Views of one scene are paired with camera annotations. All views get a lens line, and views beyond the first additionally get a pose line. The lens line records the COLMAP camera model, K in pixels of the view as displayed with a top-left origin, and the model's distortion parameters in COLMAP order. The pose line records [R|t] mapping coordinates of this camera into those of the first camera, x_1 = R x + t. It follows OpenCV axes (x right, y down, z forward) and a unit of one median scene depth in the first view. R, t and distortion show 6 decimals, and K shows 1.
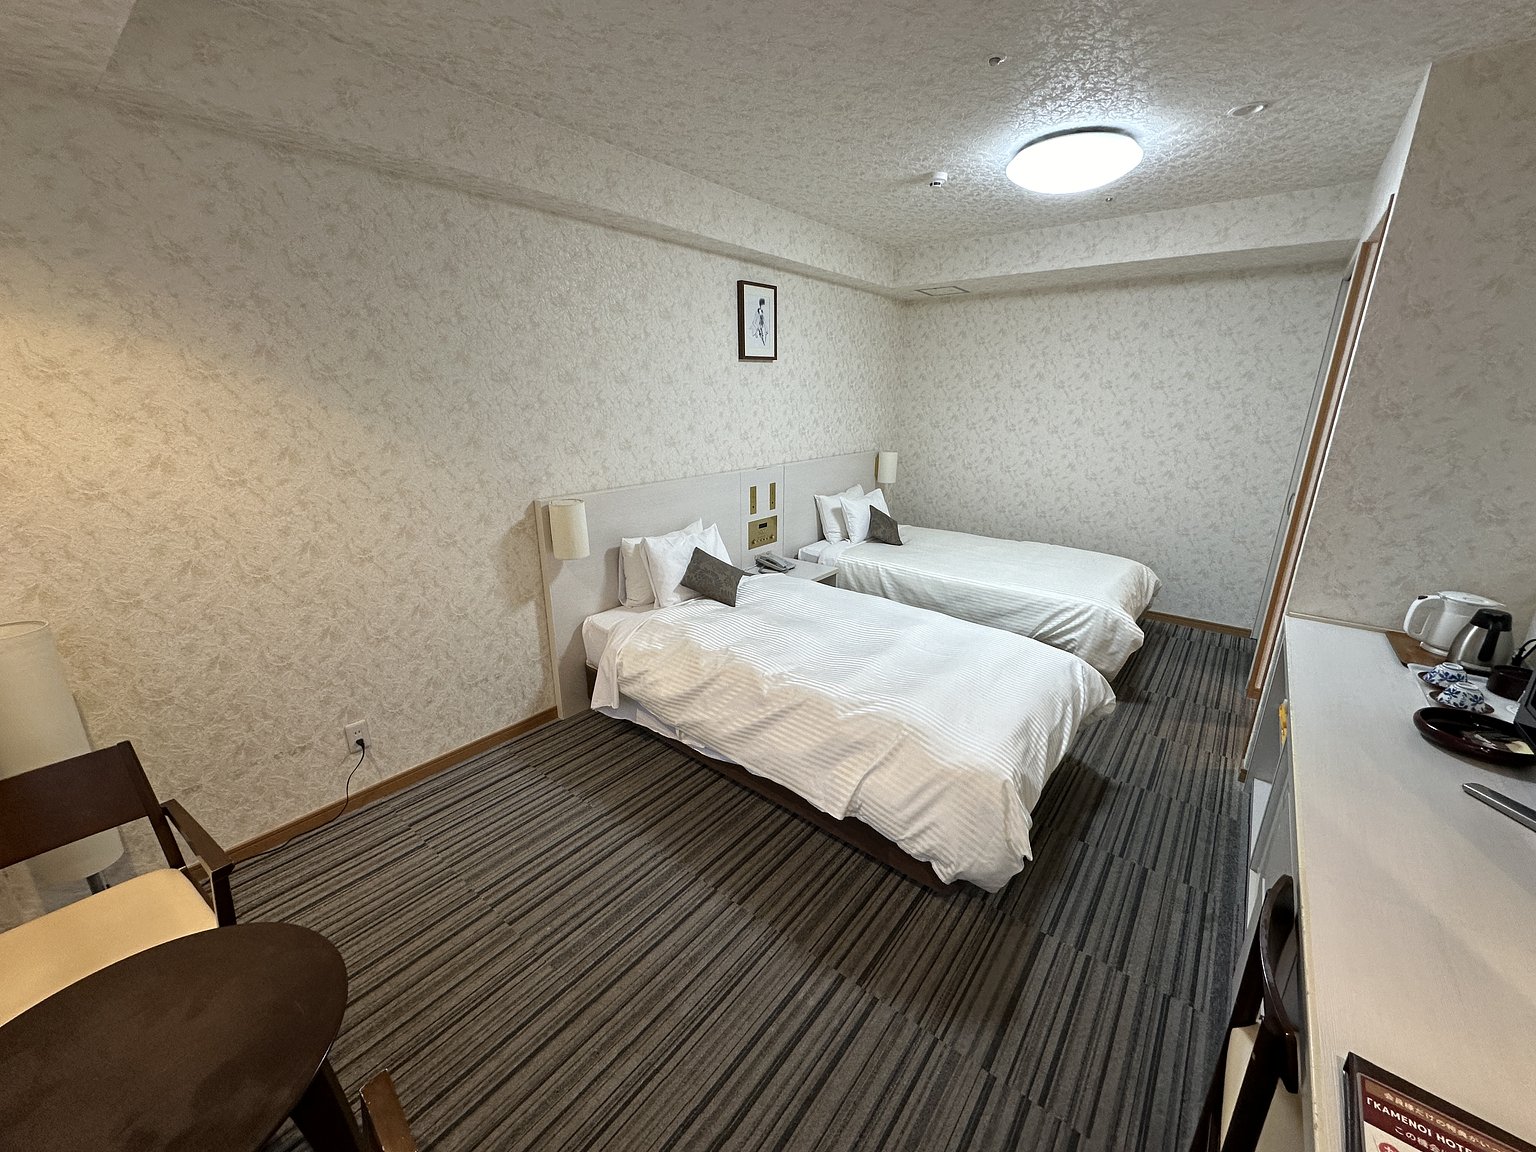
lens RADIAL K [[609.7, 0, 768.0], [0, 609.7, 576.0], [0, 0, 1]] dist [-0.001910, 0.000119]
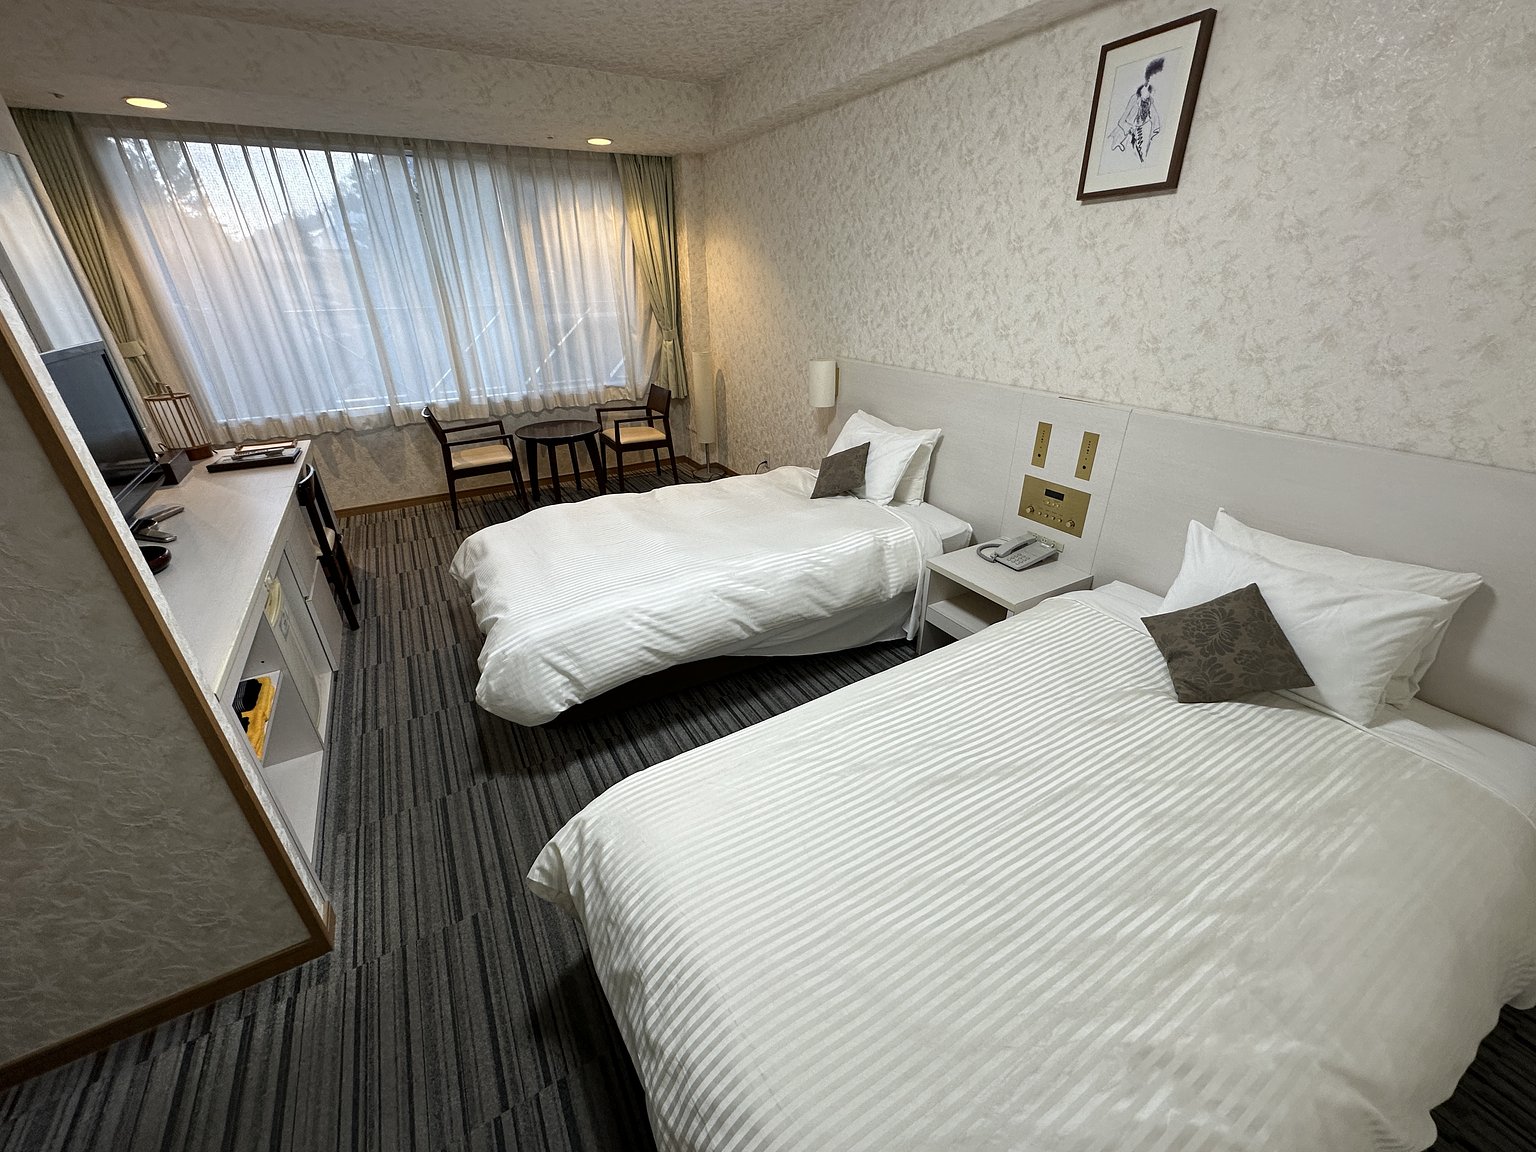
lens RADIAL K [[609.7, 0, 768.0], [0, 609.7, 576.0], [0, 0, 1]] dist [-0.001910, 0.000119]
pose [[-0.364868, 0.415019, -0.833445, 0.738440], [-0.261543, 0.813427, 0.519550, -0.298761], [0.893570, 0.407549, -0.188248, 1.028517]]
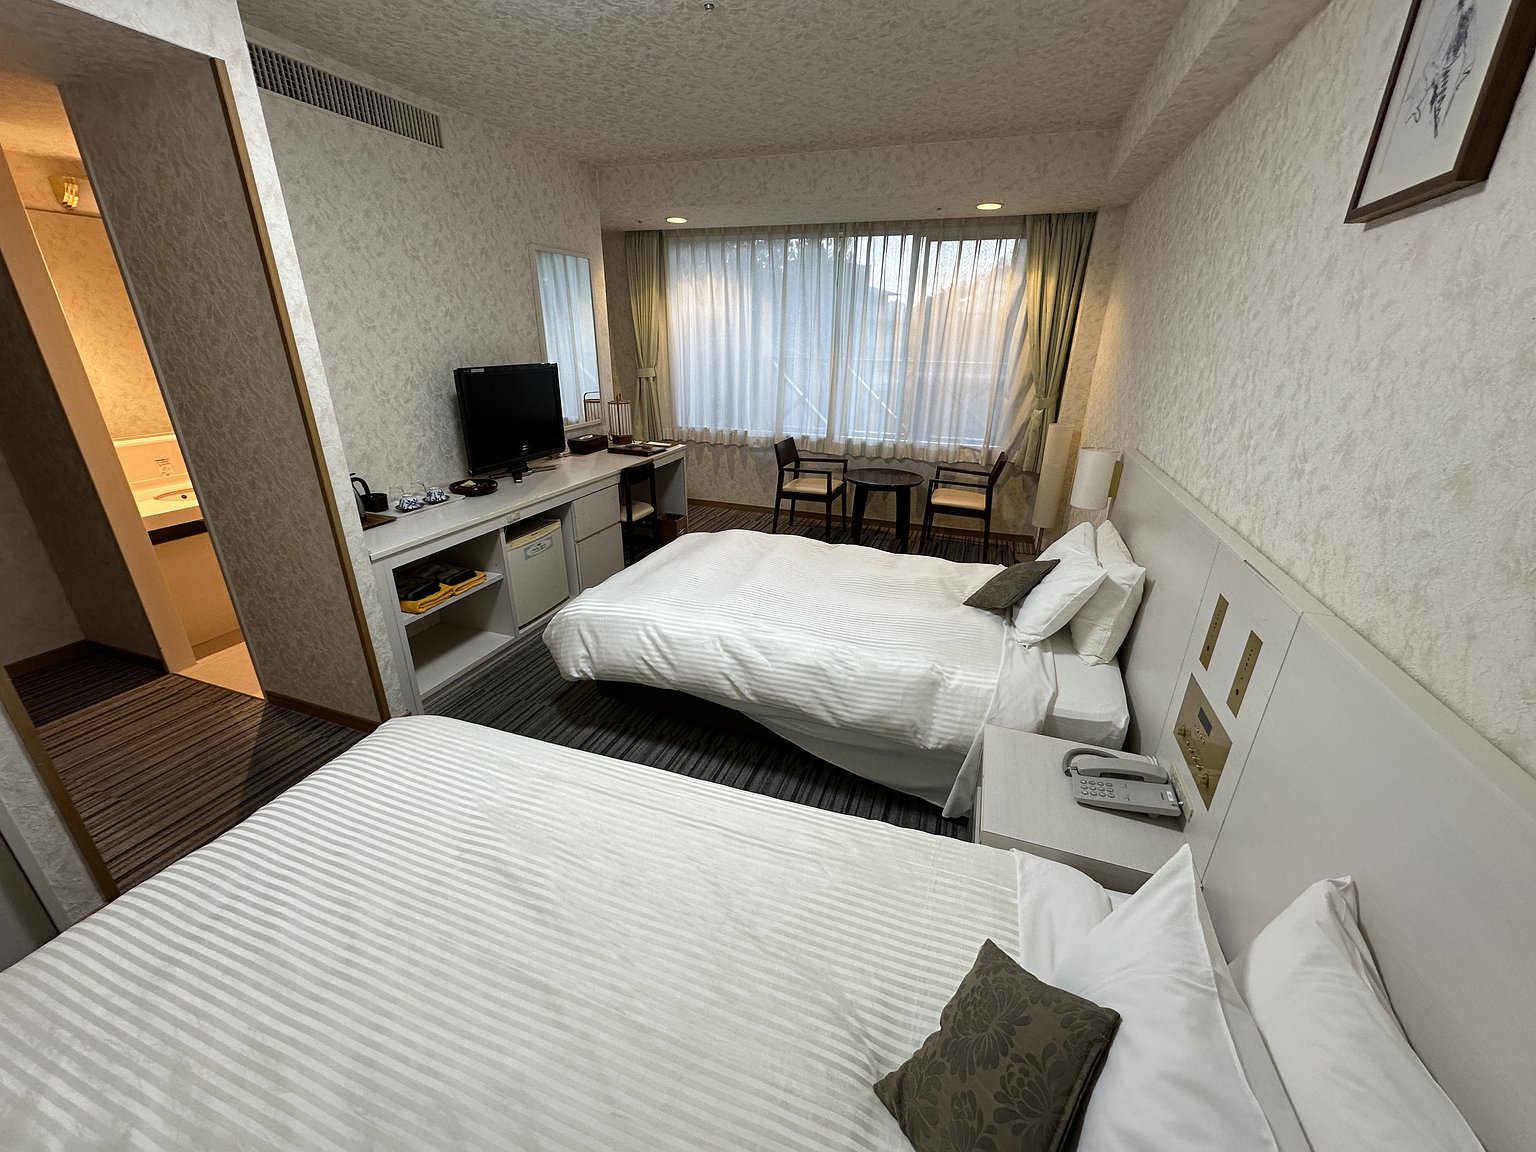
lens RADIAL K [[609.7, 0, 768.0], [0, 609.7, 576.0], [0, 0, 1]] dist [-0.001910, 0.000119]
pose [[-0.946050, 0.101785, -0.307618, 0.379198], [-0.113480, 0.785169, 0.608796, -0.383842], [0.303498, 0.610860, -0.731259, 1.302188]]
